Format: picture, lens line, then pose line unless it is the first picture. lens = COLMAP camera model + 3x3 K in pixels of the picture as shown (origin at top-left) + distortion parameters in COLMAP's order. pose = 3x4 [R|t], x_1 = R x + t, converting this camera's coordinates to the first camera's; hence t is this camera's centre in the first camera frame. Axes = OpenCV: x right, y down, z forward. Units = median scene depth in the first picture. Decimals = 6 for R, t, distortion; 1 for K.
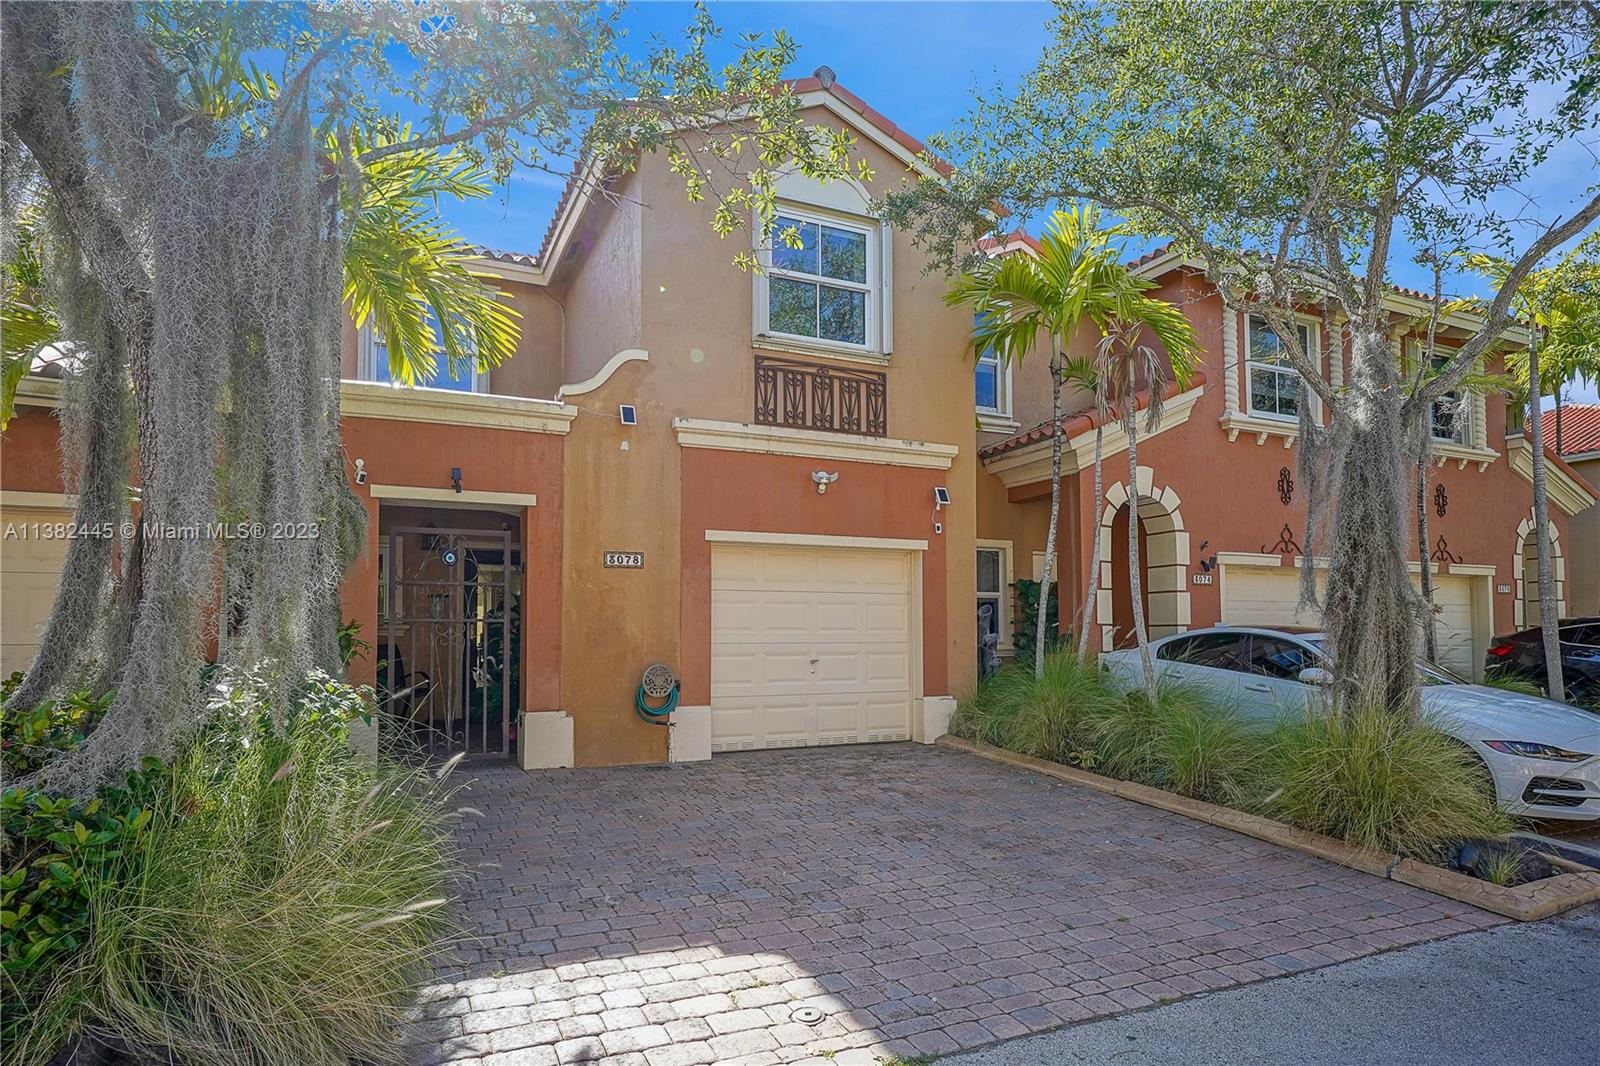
lens RADIAL K [[889.2, 0, 810.5], [0, 889.2, 535.3], [0, 0, 1]] dist [-0.002209, 0.000783]
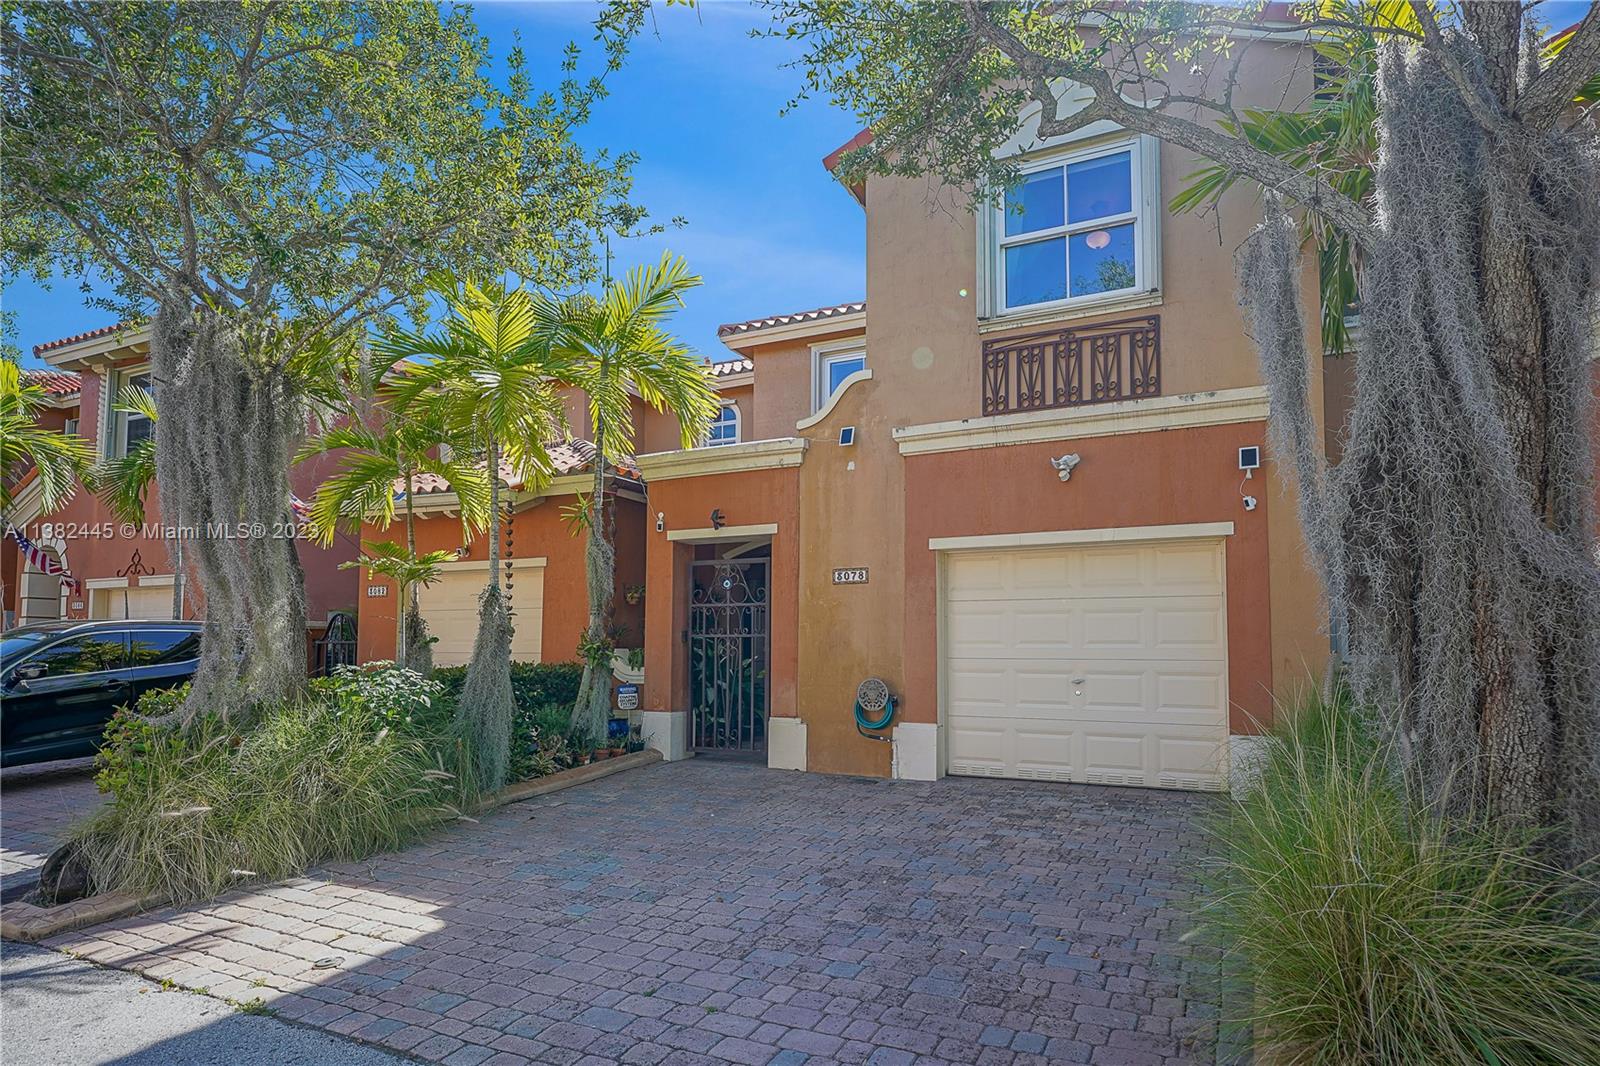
lens RADIAL K [[896.0, 0, 822.2], [0, 896.0, 533.3], [0, 0, 1]] dist [-0.002045, 0.001466]
pose [[0.620984, -0.096508, -0.777859, 0.558119], [0.082342, 0.994932, -0.057704, 0.033993], [0.779486, -0.028217, 0.625784, 0.307199]]
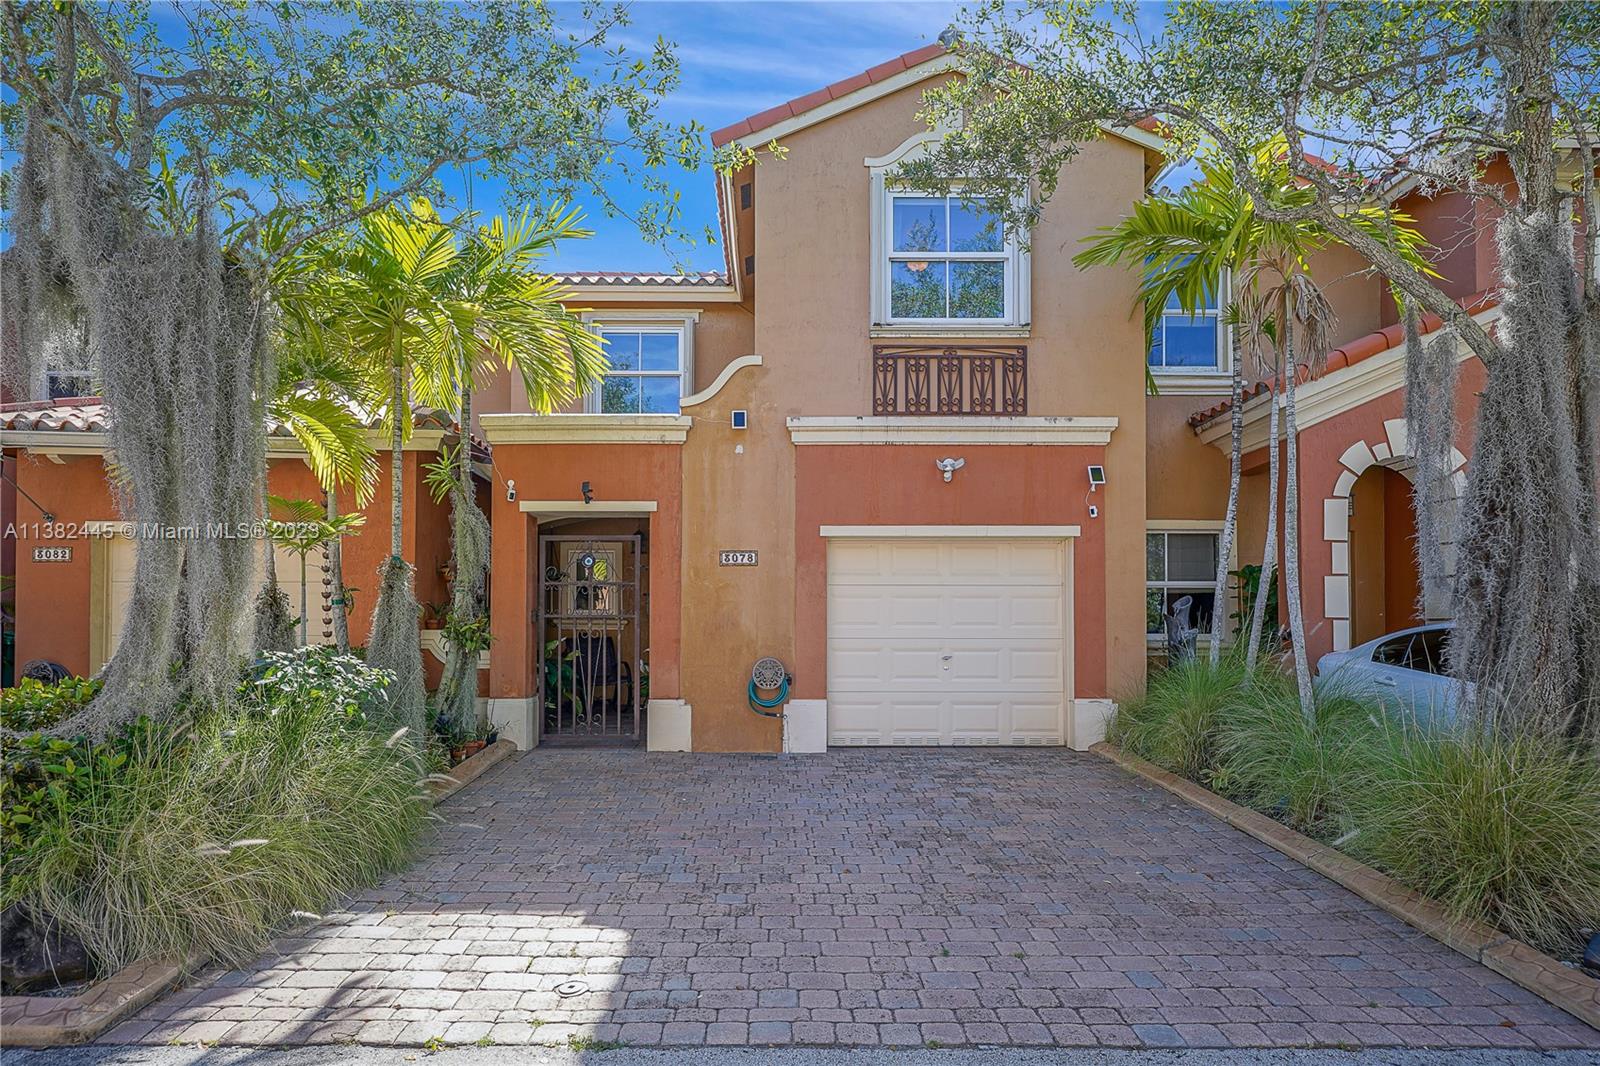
lens RADIAL K [[895.5, 0, 794.5], [0, 895.5, 549.7], [0, 0, 1]] dist [-0.003276, 0.002080]
pose [[0.908602, -0.034234, -0.416258, 0.276121], [0.043237, 0.998990, 0.012216, 0.007219], [0.415420, -0.029097, 0.909164, 0.062792]]
